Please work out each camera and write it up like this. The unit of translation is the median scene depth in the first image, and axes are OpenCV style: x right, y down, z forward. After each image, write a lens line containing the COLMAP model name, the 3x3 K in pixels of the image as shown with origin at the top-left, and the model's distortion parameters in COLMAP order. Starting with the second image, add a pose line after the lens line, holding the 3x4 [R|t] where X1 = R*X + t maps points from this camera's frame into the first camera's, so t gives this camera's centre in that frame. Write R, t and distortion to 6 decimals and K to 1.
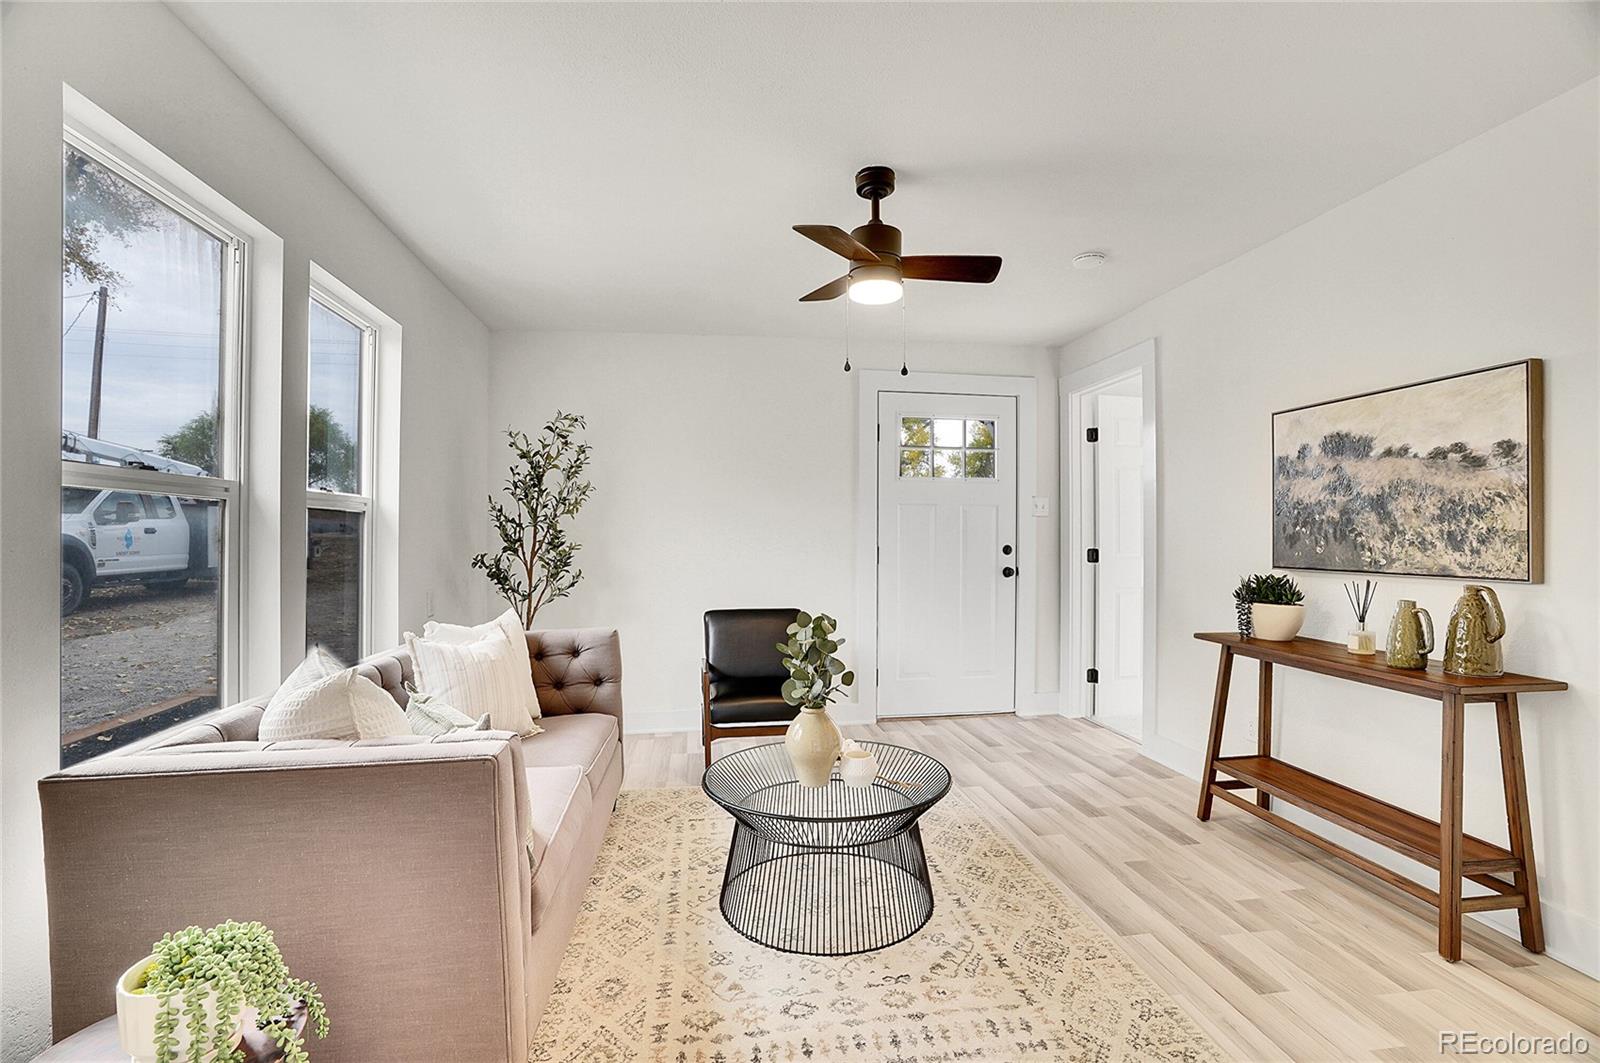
lens RADIAL K [[726.5, 0, 801.7], [0, 726.5, 538.5], [0, 0, 1]] dist [-0.004083, 0.001108]
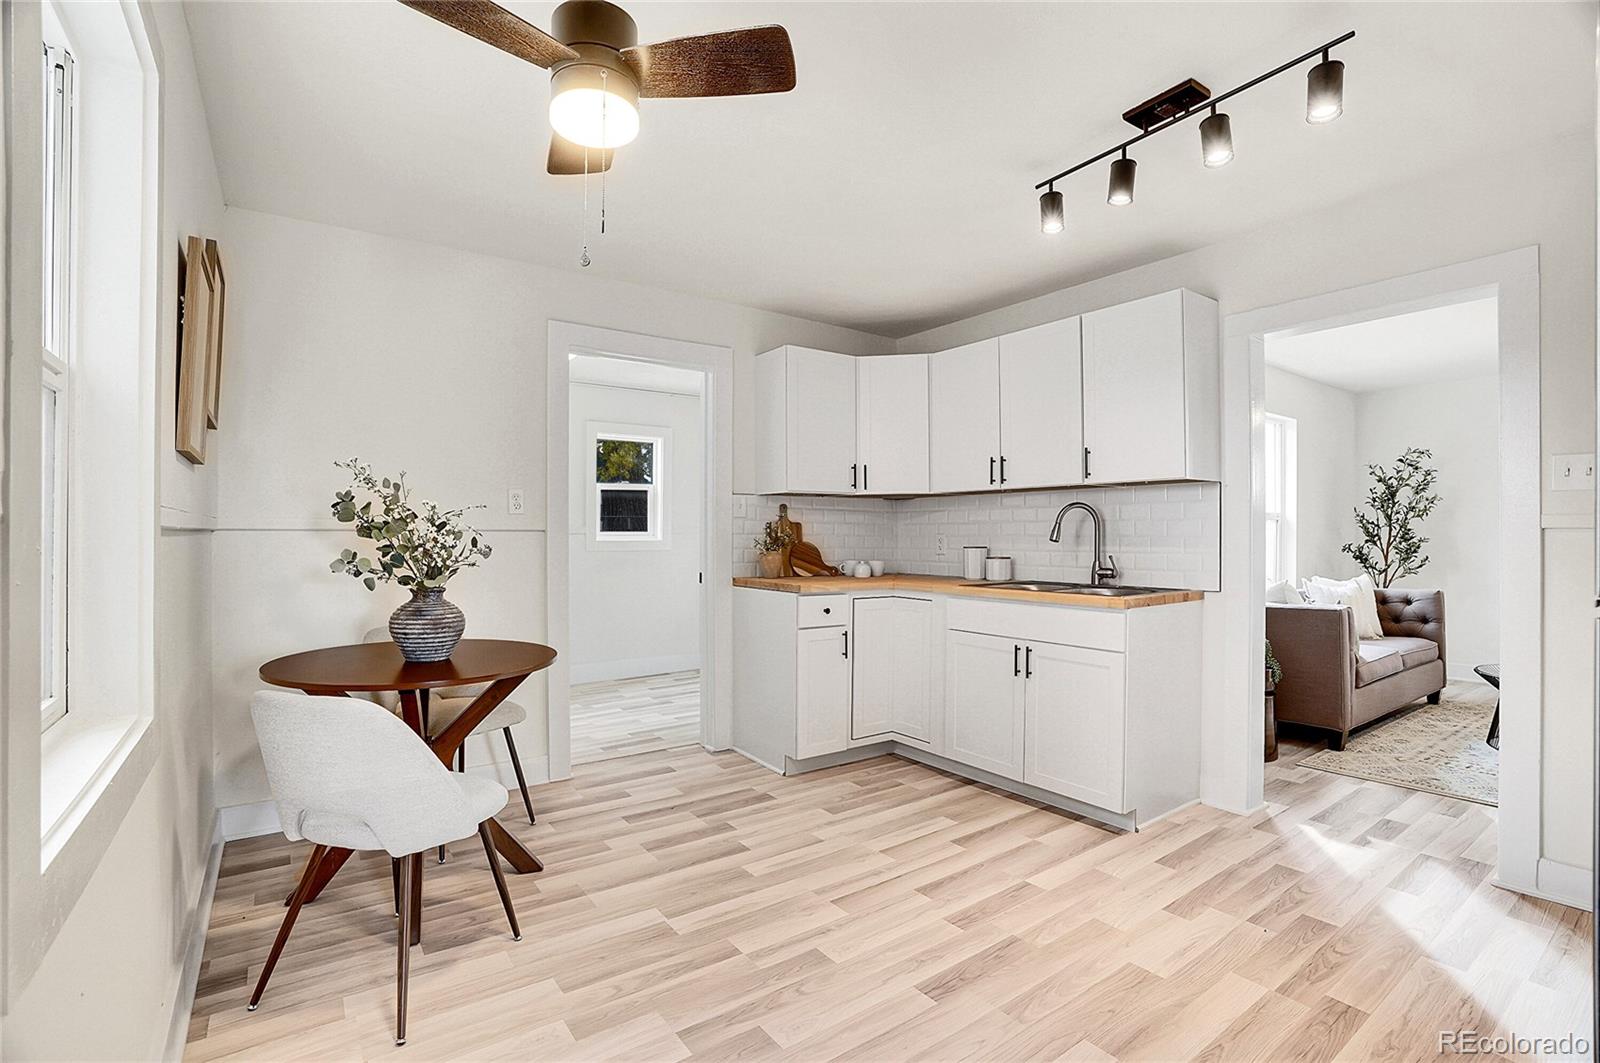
lens RADIAL K [[726.5, 0, 814.0], [0, 726.5, 529.5], [0, 0, 1]] dist [-0.004083, 0.001108]
pose [[0.470727, -0.006581, -0.882254, 0.524367], [-0.000579, 0.999970, -0.007768, 0.003251], [0.882279, 0.004167, 0.470709, -1.008302]]
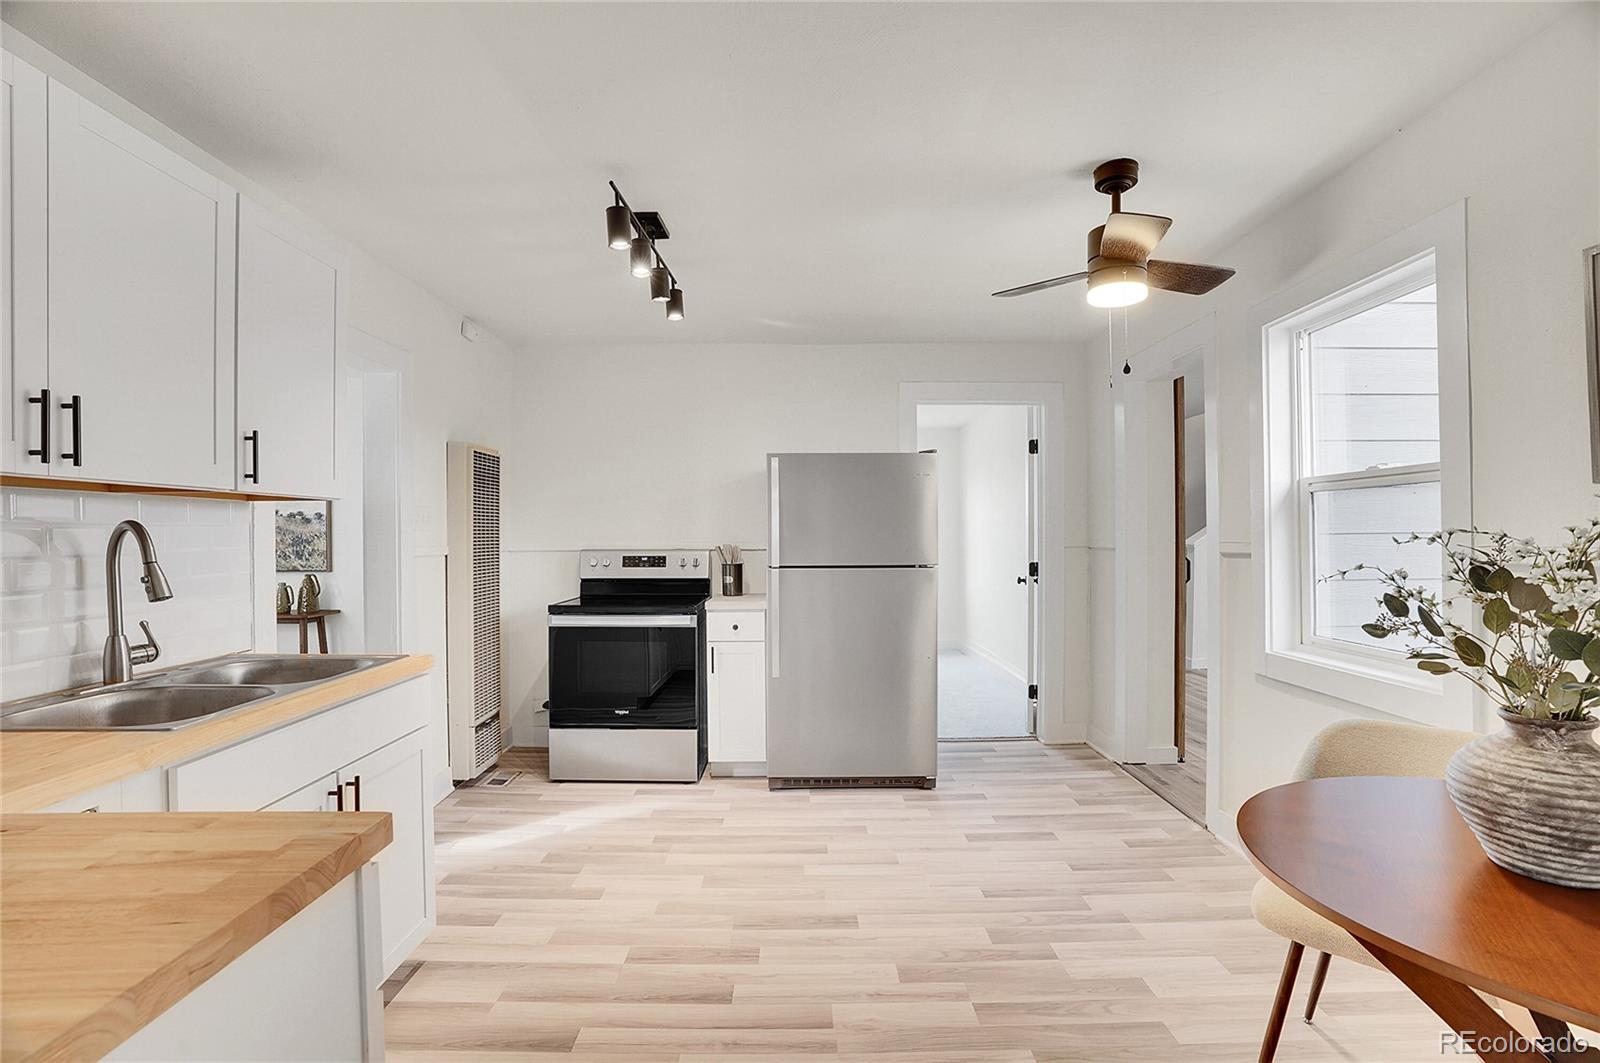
lens RADIAL K [[726.5, 0, 783.1], [0, 726.5, 536.0], [0, 0, 1]] dist [-0.004083, 0.001108]
pose [[0.185414, -0.000542, 0.982660, -0.806726], [0.006501, 0.999979, -0.000676, -0.034710], [-0.982639, 0.006514, 0.185414, -0.698486]]
